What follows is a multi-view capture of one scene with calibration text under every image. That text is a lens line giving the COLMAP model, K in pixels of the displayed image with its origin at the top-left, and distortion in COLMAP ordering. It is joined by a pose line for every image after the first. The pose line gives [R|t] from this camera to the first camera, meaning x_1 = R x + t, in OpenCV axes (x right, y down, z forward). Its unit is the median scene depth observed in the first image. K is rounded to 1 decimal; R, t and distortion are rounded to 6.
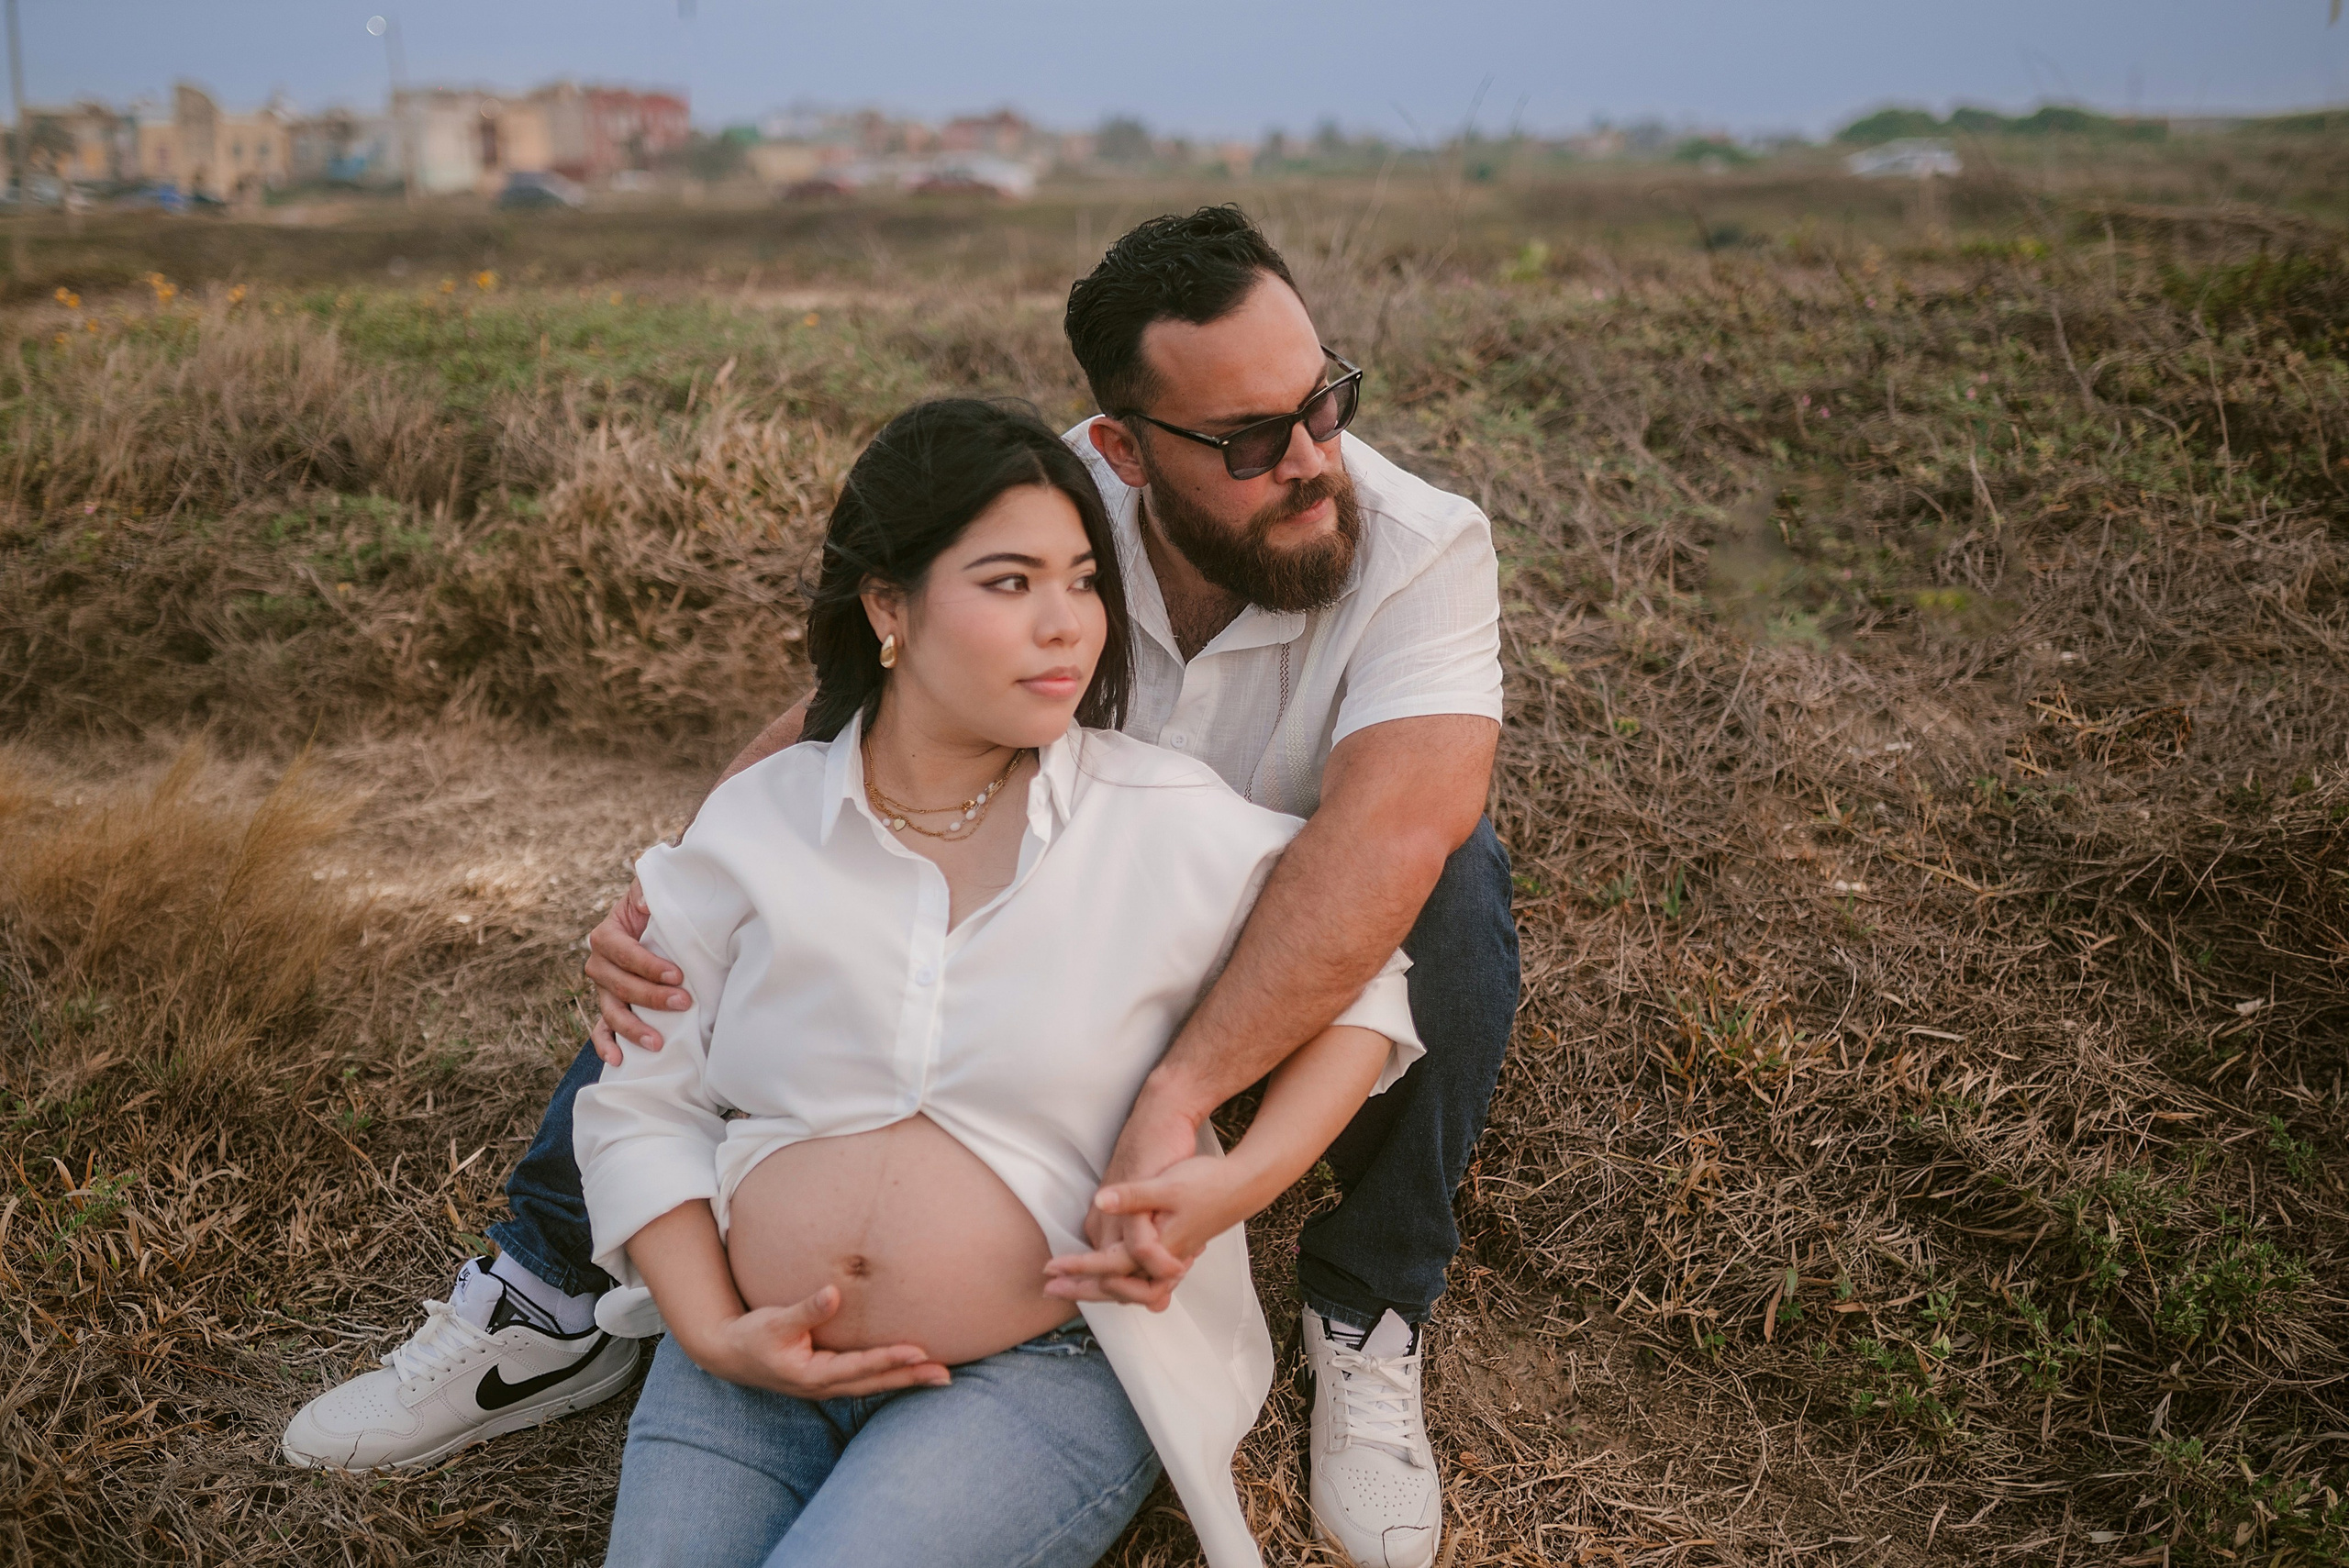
lens RADIAL K [[2455.5, 0, 1238.2], [0, 2455.5, 775.1], [0, 0, 1]] dist [-0.039148, 0.054794]
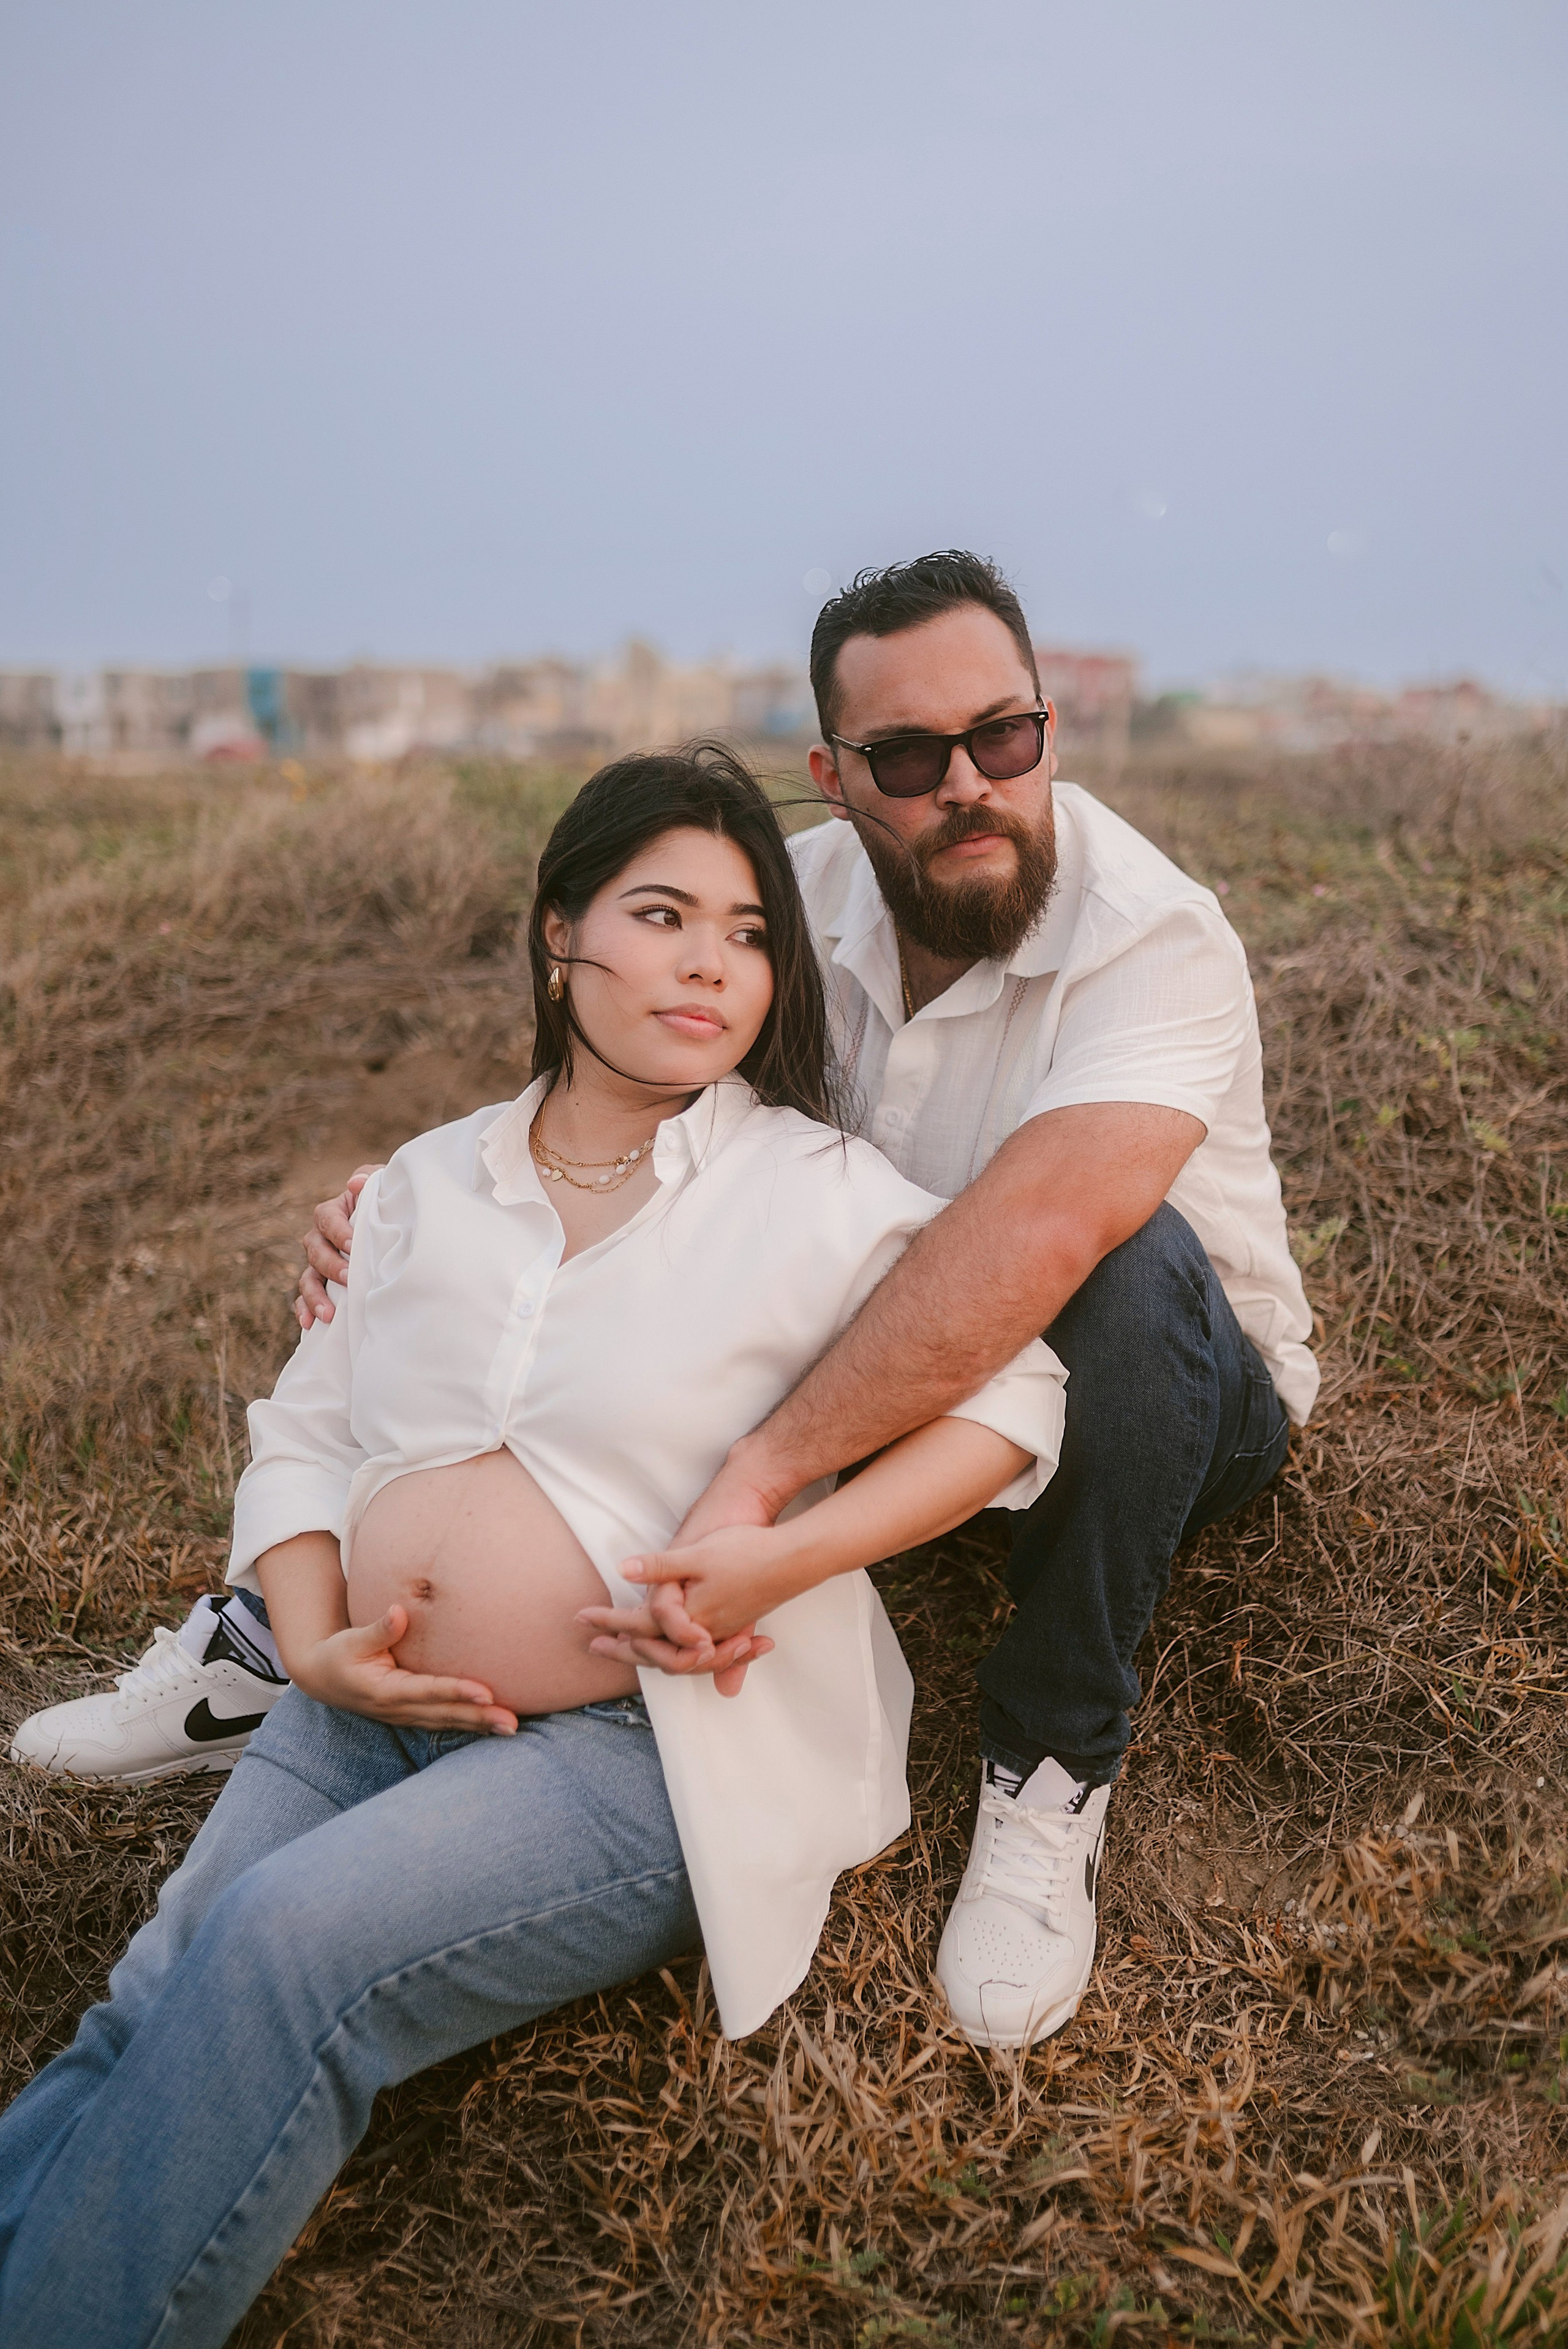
lens RADIAL K [[2646.8, 0, 864.5], [0, 2646.8, 1159.9], [0, 0, 1]] dist [-0.044870, 0.039299]
pose [[0.948312, 0.065205, -0.310570, 0.228870], [-0.091560, 0.993263, -0.071034, 0.056432], [0.303845, 0.095798, 0.947893, 0.011777]]
